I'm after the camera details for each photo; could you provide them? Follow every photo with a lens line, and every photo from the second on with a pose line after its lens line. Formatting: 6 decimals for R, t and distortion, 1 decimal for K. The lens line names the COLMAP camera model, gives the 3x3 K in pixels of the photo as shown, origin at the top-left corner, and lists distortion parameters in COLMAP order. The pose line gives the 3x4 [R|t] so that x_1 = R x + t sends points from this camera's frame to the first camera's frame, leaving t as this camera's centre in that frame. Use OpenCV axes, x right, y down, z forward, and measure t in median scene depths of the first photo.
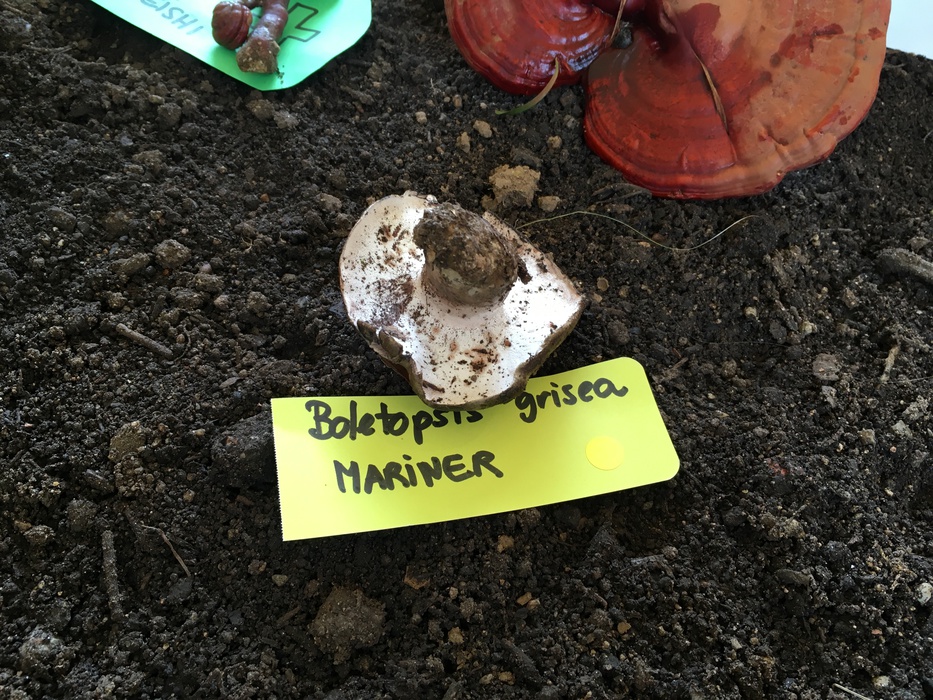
lens RADIAL K [[791.0, 0, 468.2], [0, 791.0, 343.7], [0, 0, 1]] dist [0.045884, -0.066425]
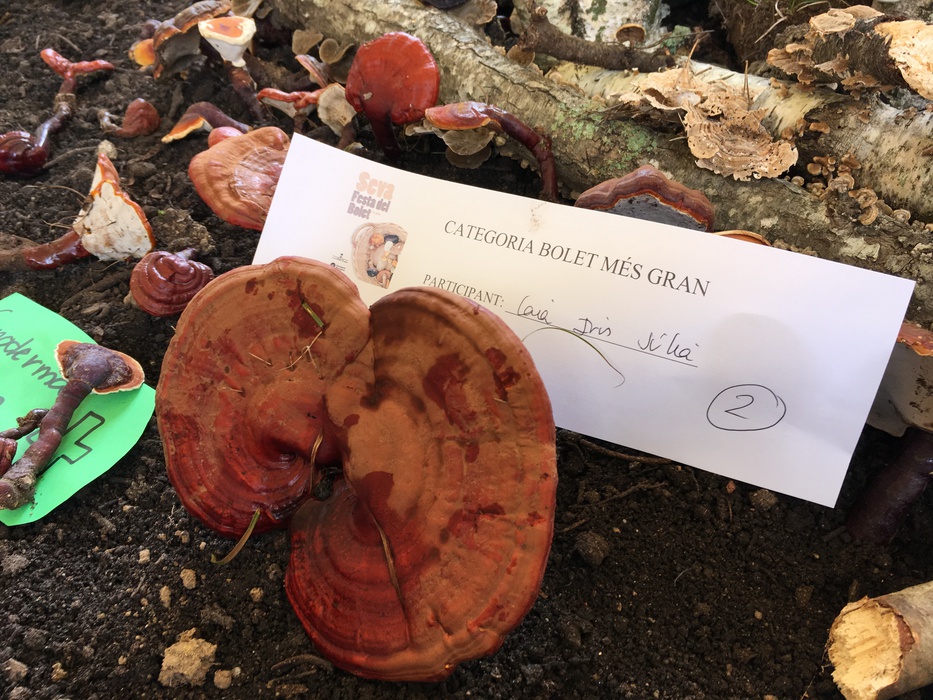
lens RADIAL K [[791.0, 0, 462.9], [0, 791.0, 350.8], [0, 0, 1]] dist [0.045884, -0.066425]
pose [[0.986331, -0.031364, -0.161764, 0.519969], [0.000683, 0.982487, -0.186330, -0.364302], [0.164775, 0.183673, 0.969079, 0.055936]]
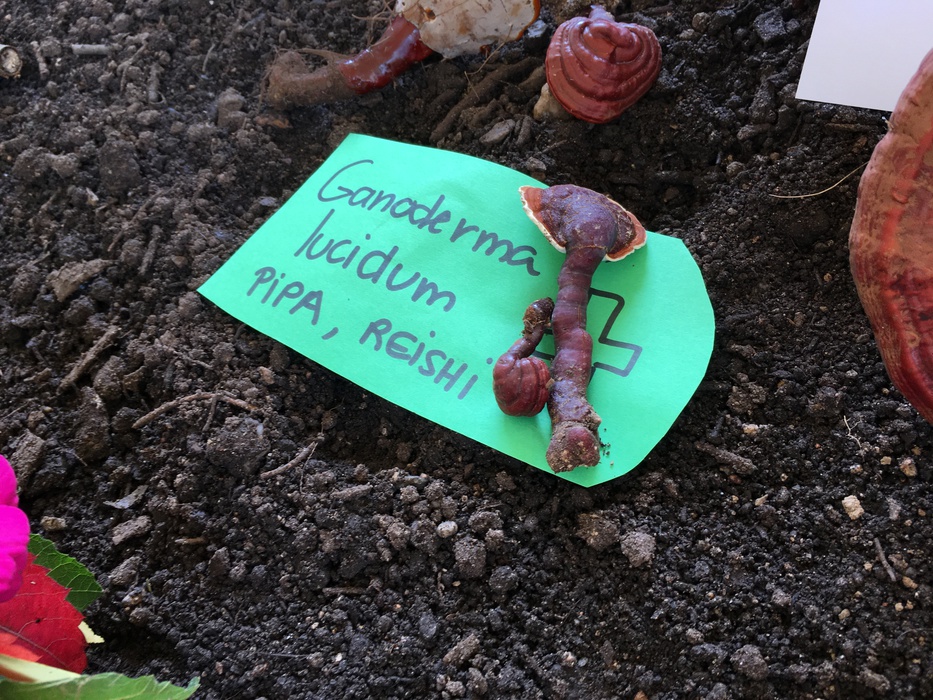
lens RADIAL K [[791.0, 0, 470.3], [0, 791.0, 352.4], [0, 0, 1]] dist [0.045884, -0.066425]
pose [[0.952135, -0.162295, -0.259034, -0.168139], [0.190277, 0.977893, 0.086717, -0.531523], [0.239234, -0.131854, 0.961968, 0.358514]]
